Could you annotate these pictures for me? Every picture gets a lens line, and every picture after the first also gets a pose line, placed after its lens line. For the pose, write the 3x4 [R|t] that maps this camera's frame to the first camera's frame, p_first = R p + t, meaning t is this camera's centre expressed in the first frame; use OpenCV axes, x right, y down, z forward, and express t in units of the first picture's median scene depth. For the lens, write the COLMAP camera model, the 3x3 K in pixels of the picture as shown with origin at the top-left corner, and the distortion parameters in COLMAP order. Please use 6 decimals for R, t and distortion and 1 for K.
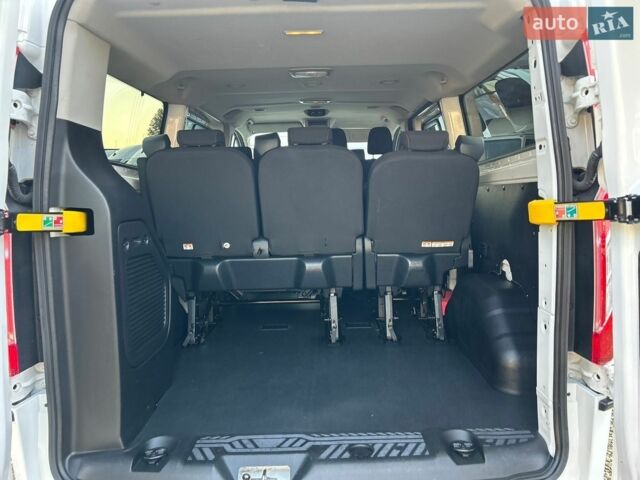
lens RADIAL K [[496.2, 0, 326.6], [0, 496.2, 235.3], [0, 0, 1]] dist [0.071822, -0.087163]
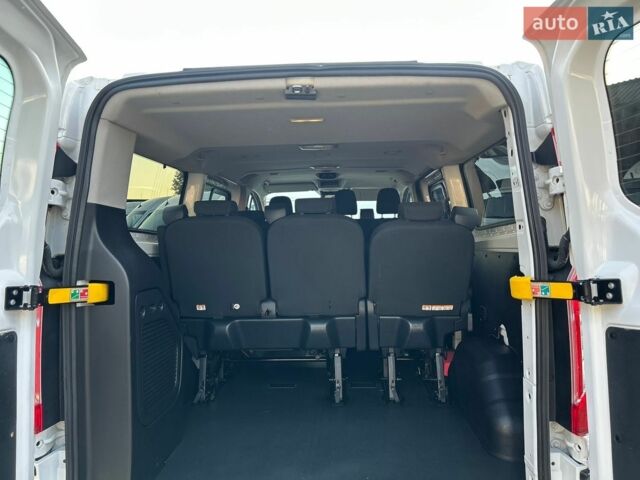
lens RADIAL K [[494.8, 0, 320.0], [0, 494.8, 240.0], [0, 0, 1]] dist [0.061513, -0.073291]
pose [[0.998668, 0.004201, -0.051429, 0.031539], [-0.008674, 0.996166, -0.087057, -0.031277], [0.050866, 0.087387, 0.994875, -0.059726]]
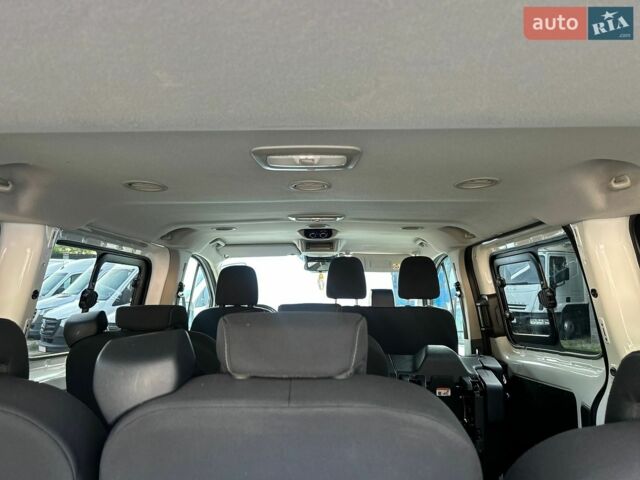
lens RADIAL K [[496.2, 0, 326.6], [0, 496.2, 235.3], [0, 0, 1]] dist [0.071822, -0.087163]
pose [[0.999831, 0.018100, -0.003332, -0.013278], [-0.018396, 0.977372, -0.210727, -0.192463], [-0.000557, 0.210752, 0.977539, 0.668380]]
